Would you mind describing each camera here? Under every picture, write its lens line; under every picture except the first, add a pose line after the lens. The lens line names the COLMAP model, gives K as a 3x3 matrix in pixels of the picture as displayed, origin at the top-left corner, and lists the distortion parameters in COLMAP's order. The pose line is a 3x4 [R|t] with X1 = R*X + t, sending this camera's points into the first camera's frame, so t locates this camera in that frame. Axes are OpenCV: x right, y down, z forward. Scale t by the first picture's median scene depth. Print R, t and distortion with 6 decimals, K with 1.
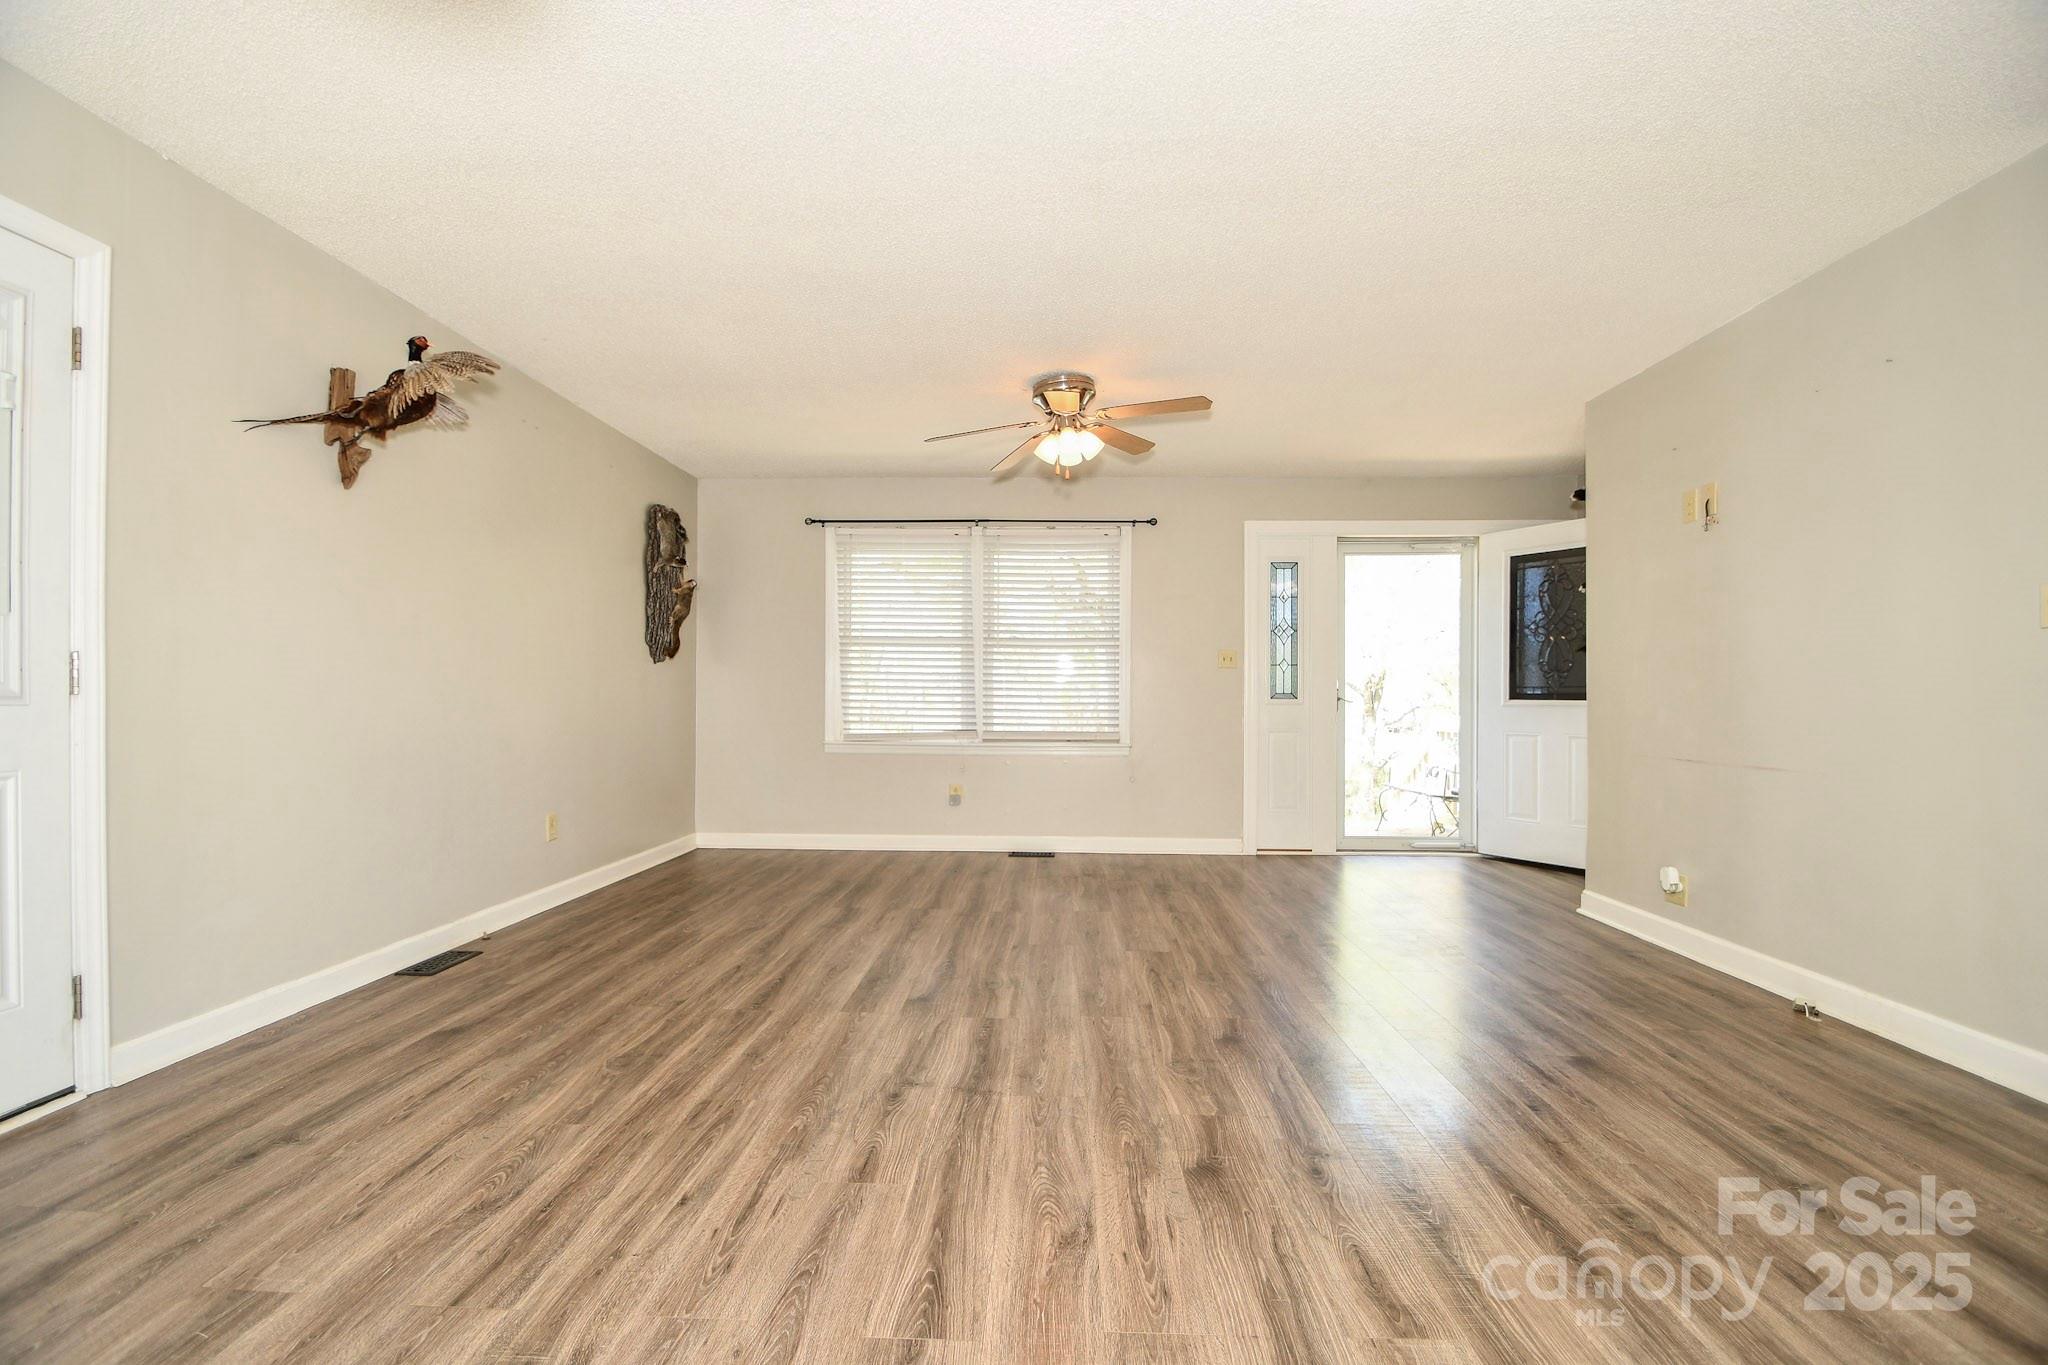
lens RADIAL K [[891.1, 0, 1021.8], [0, 891.1, 697.1], [0, 0, 1]] dist [0.015406, -0.016193]
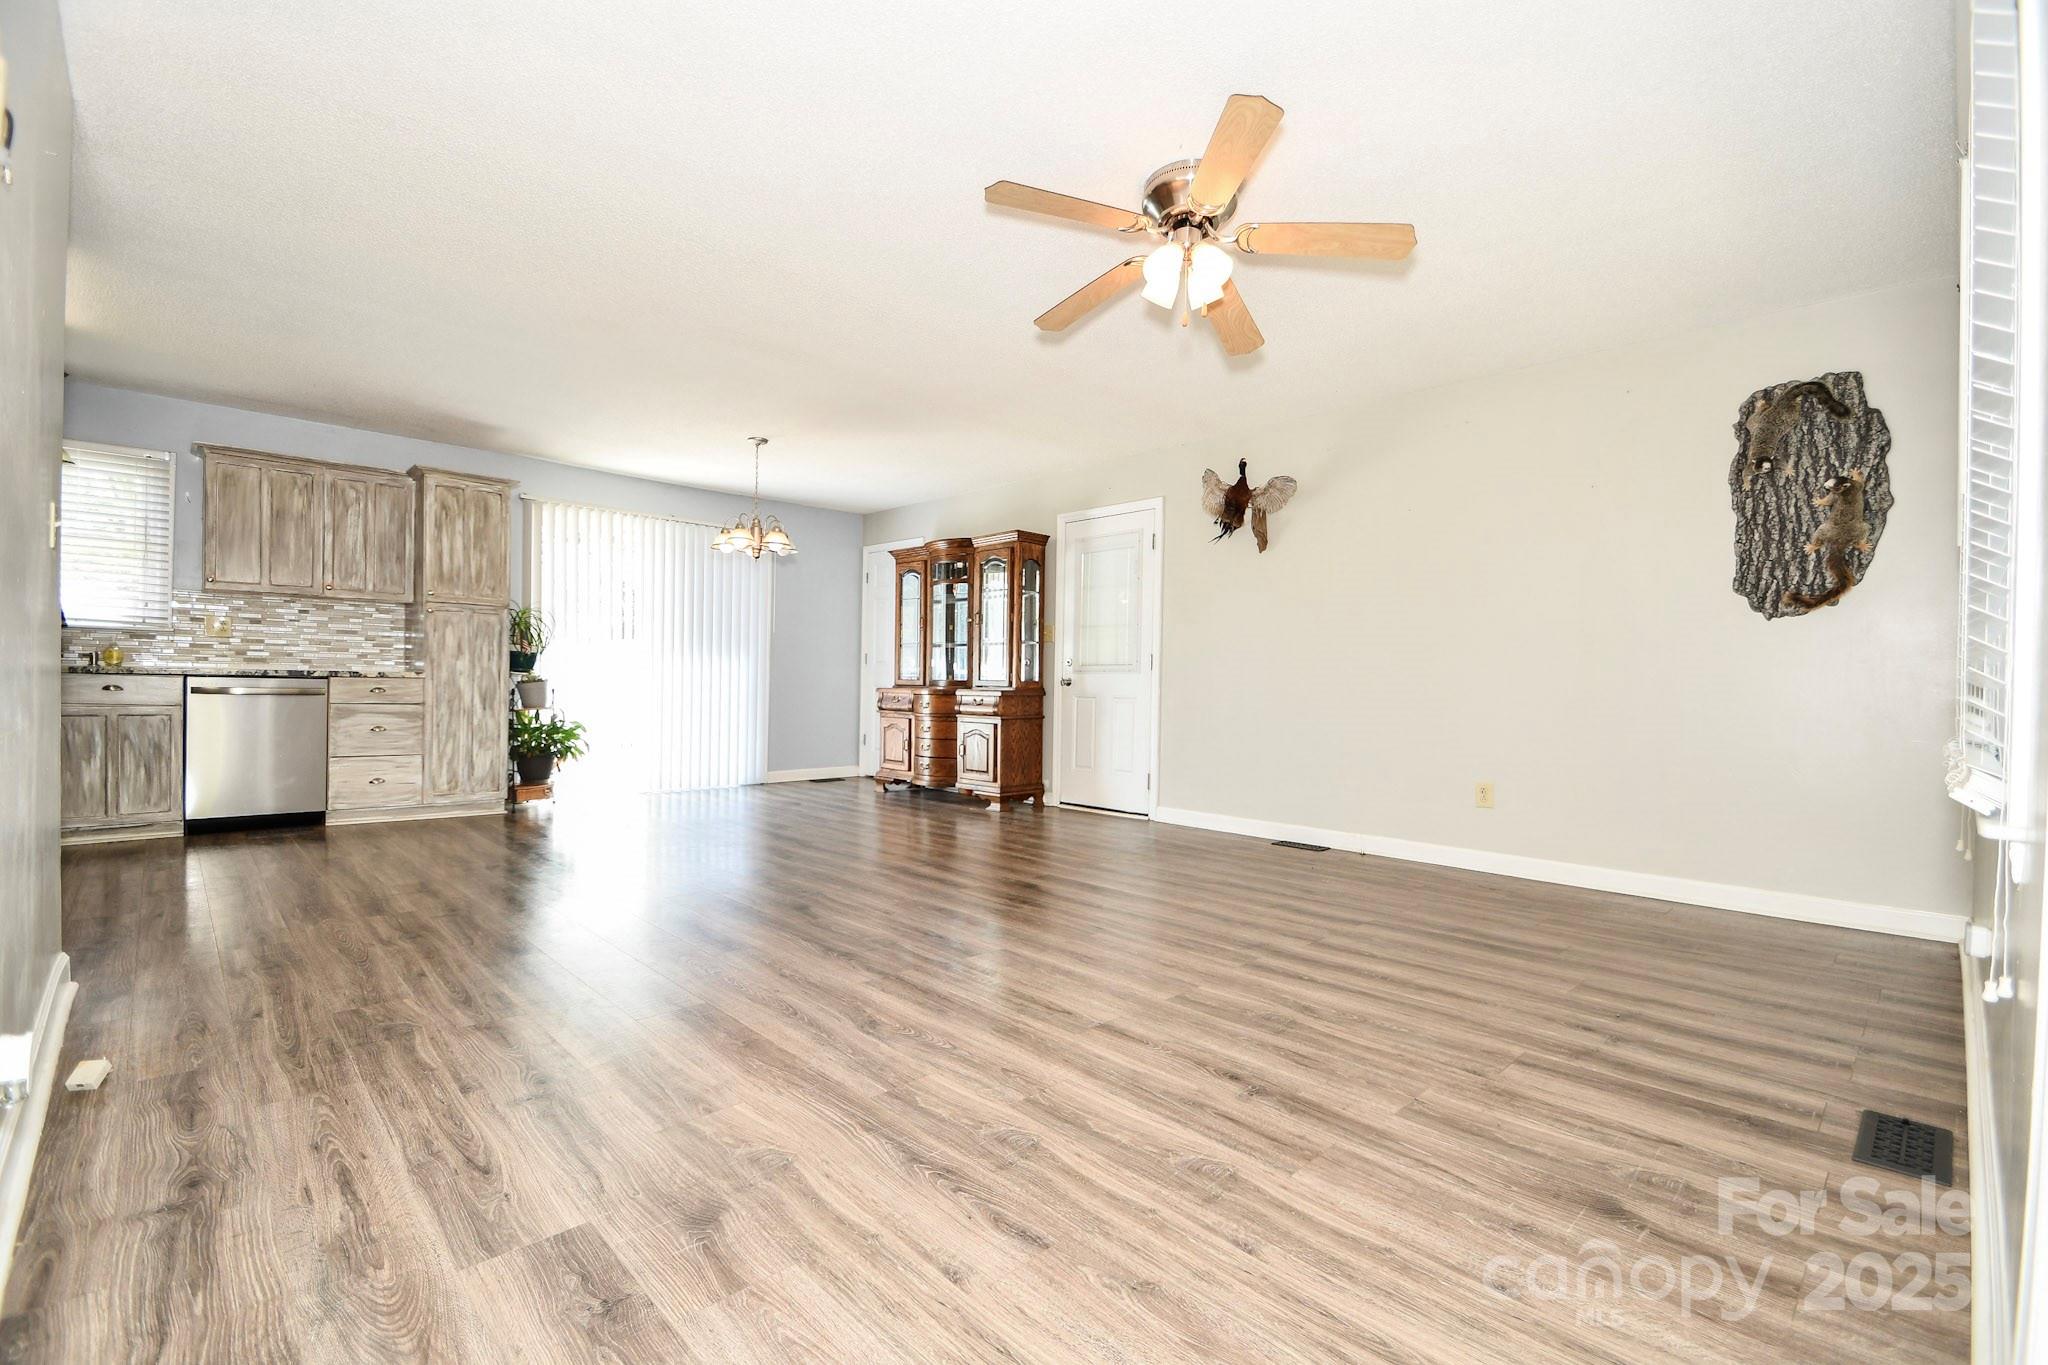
lens RADIAL K [[891.1, 0, 1021.8], [0, 891.1, 697.1], [0, 0, 1]] dist [0.015406, -0.016193]
pose [[-0.692593, -0.006790, -0.721296, 0.609853], [-0.019389, 0.999770, 0.009206, 0.033117], [0.721068, 0.020361, -0.692566, 1.356846]]
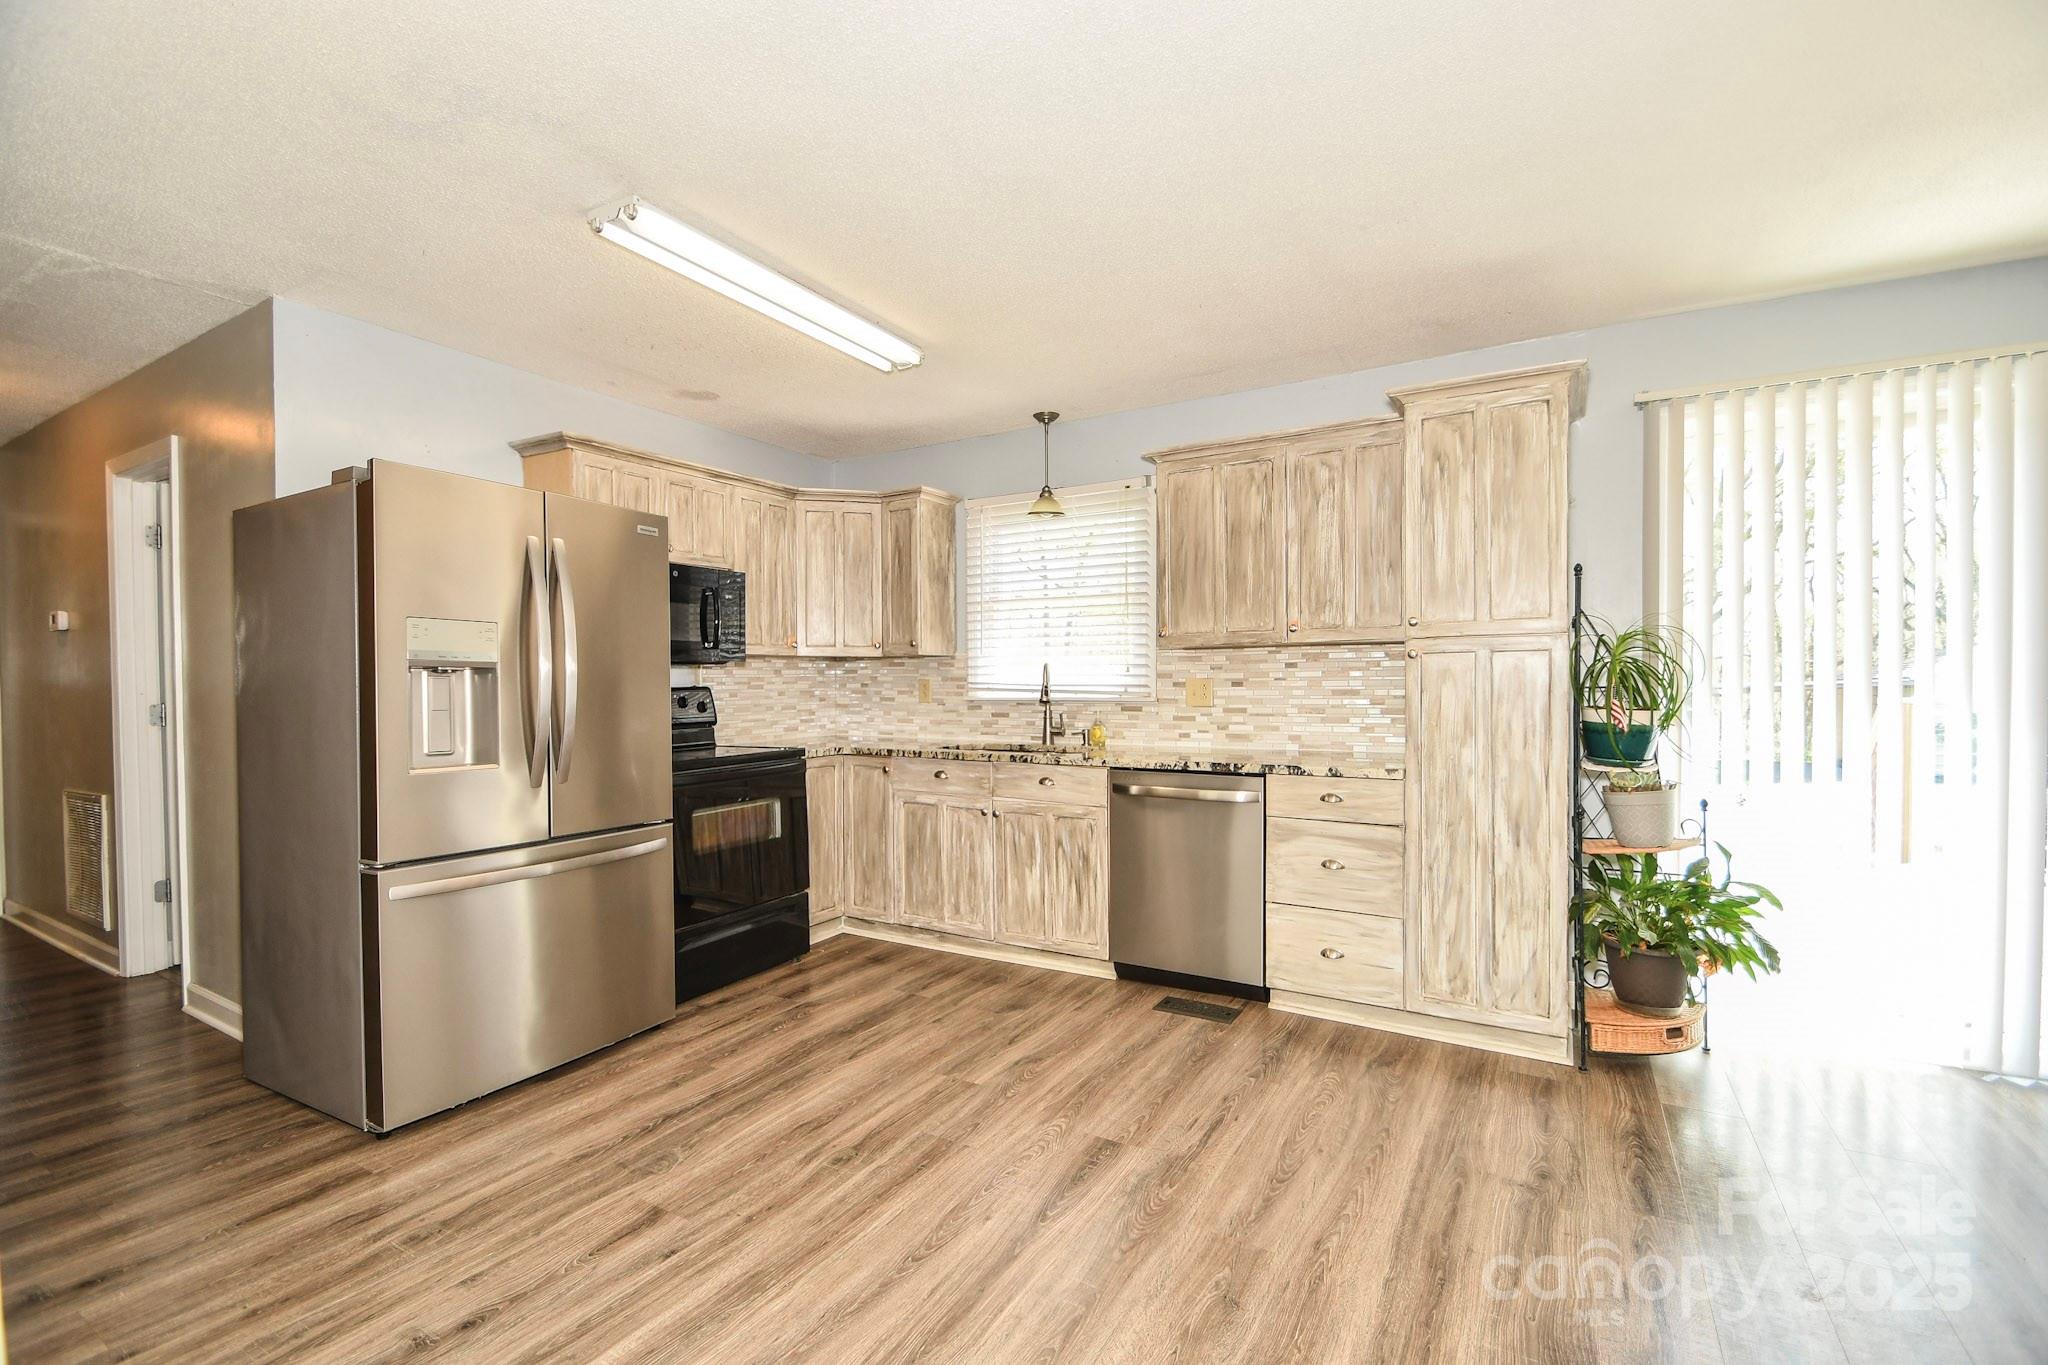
lens RADIAL K [[891.1, 0, 1021.8], [0, 891.1, 697.1], [0, 0, 1]] dist [0.015406, -0.016193]
pose [[-0.879711, -0.005799, 0.475473, 0.200431], [0.000909, 0.999903, 0.013876, -0.041641], [-0.475508, 0.012639, -0.879621, 0.585925]]
